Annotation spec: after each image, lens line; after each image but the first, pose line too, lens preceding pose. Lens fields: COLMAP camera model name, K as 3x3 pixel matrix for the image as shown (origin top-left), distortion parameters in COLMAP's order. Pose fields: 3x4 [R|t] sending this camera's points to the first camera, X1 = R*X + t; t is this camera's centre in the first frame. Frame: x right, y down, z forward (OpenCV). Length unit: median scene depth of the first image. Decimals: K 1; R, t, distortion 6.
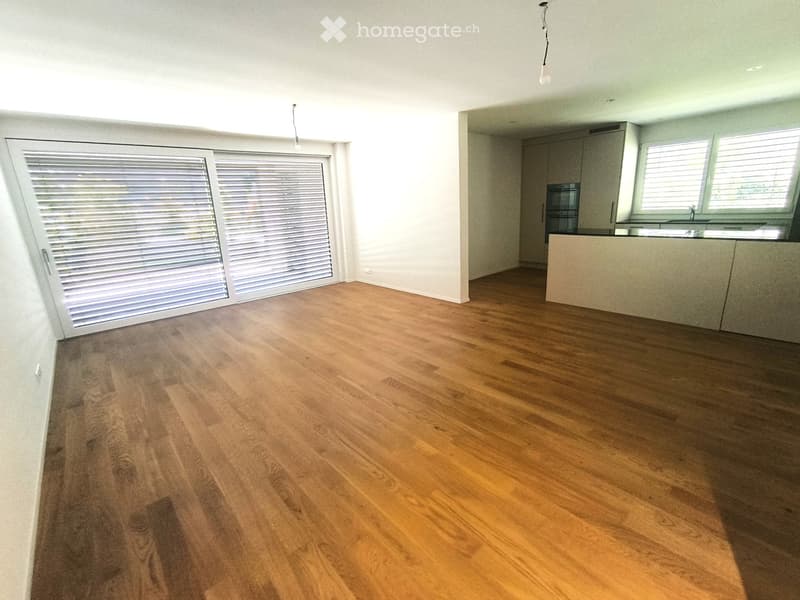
lens RADIAL K [[362.7, 0, 400.9], [0, 362.7, 295.7], [0, 0, 1]] dist [0.001571, -0.000338]
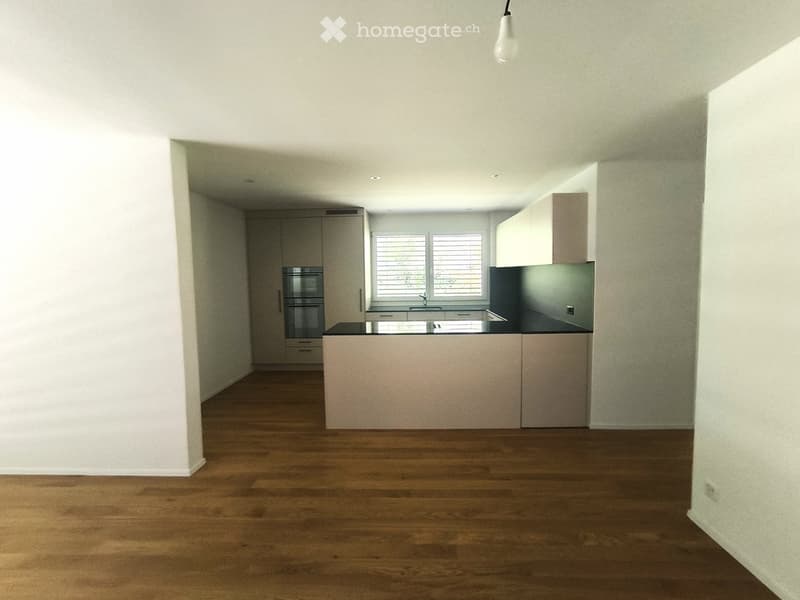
lens RADIAL K [[362.7, 0, 400.9], [0, 362.7, 295.7], [0, 0, 1]] dist [0.001571, -0.000338]
pose [[0.684490, -0.009564, 0.728959, -0.010545], [0.166143, 0.975648, -0.143207, -0.149034], [-0.709838, 0.219135, 0.669410, 0.502461]]
